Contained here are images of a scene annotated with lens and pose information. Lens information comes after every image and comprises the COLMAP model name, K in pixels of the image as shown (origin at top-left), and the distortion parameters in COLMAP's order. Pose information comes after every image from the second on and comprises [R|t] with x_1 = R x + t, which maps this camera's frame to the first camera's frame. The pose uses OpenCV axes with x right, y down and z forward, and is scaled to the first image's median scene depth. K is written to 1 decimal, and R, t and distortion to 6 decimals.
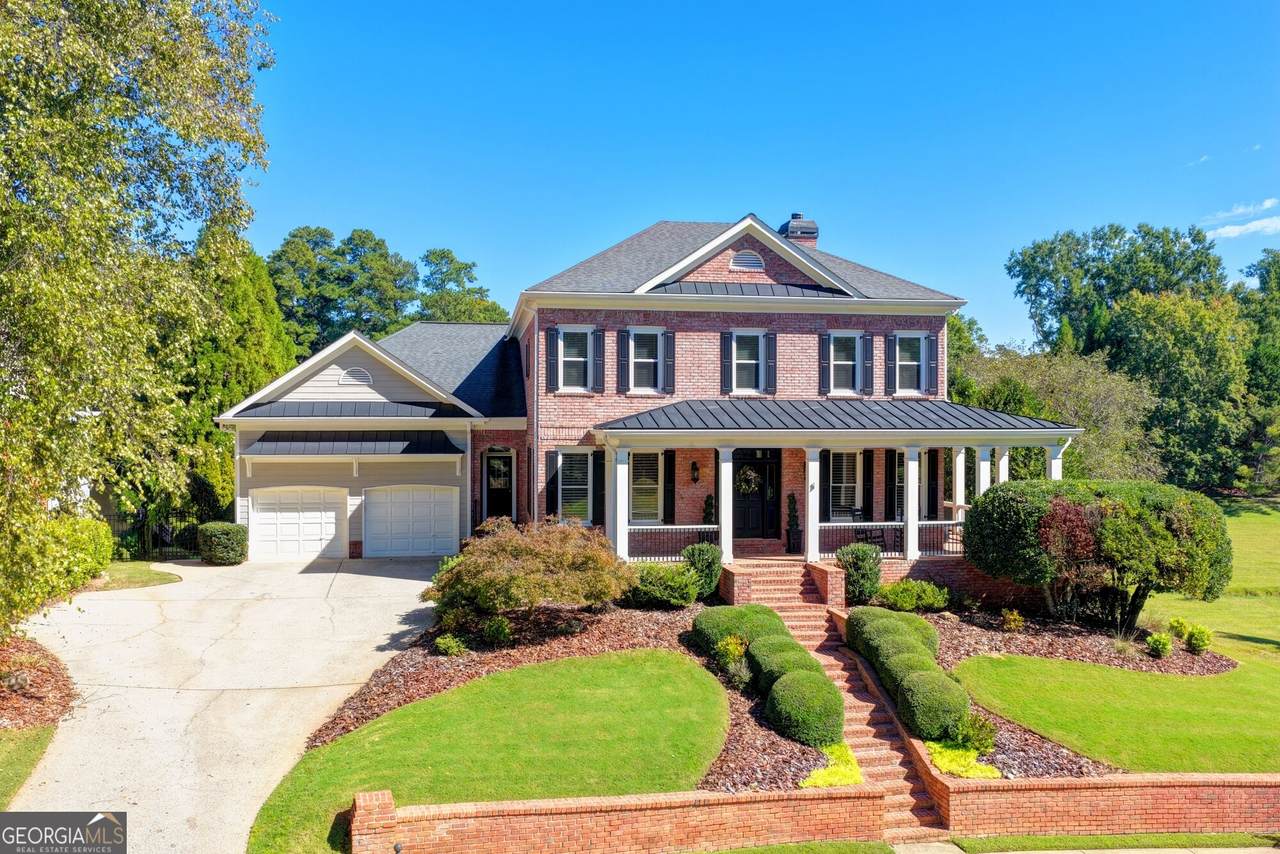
lens RADIAL K [[1063.9, 0, 640.8], [0, 1063.9, 424.2], [0, 0, 1]] dist [-0.018702, 0.045779]
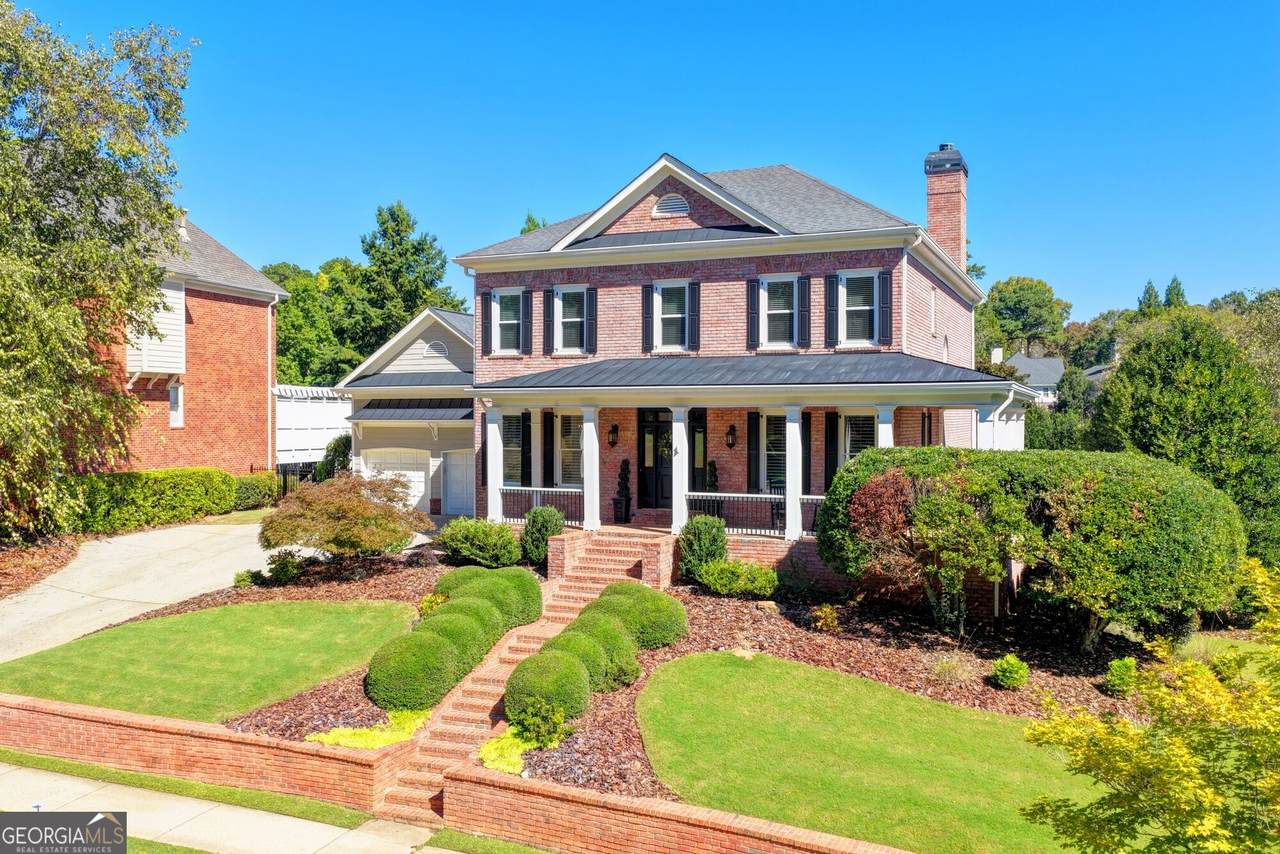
lens RADIAL K [[1063.9, 0, 640.8], [0, 1063.9, 424.2], [0, 0, 1]] dist [-0.018702, 0.045779]
pose [[0.840196, 0.003369, -0.542273, 0.579176], [0.001317, 0.999965, 0.008253, 0.027239], [0.542281, -0.007649, 0.840162, 0.216328]]
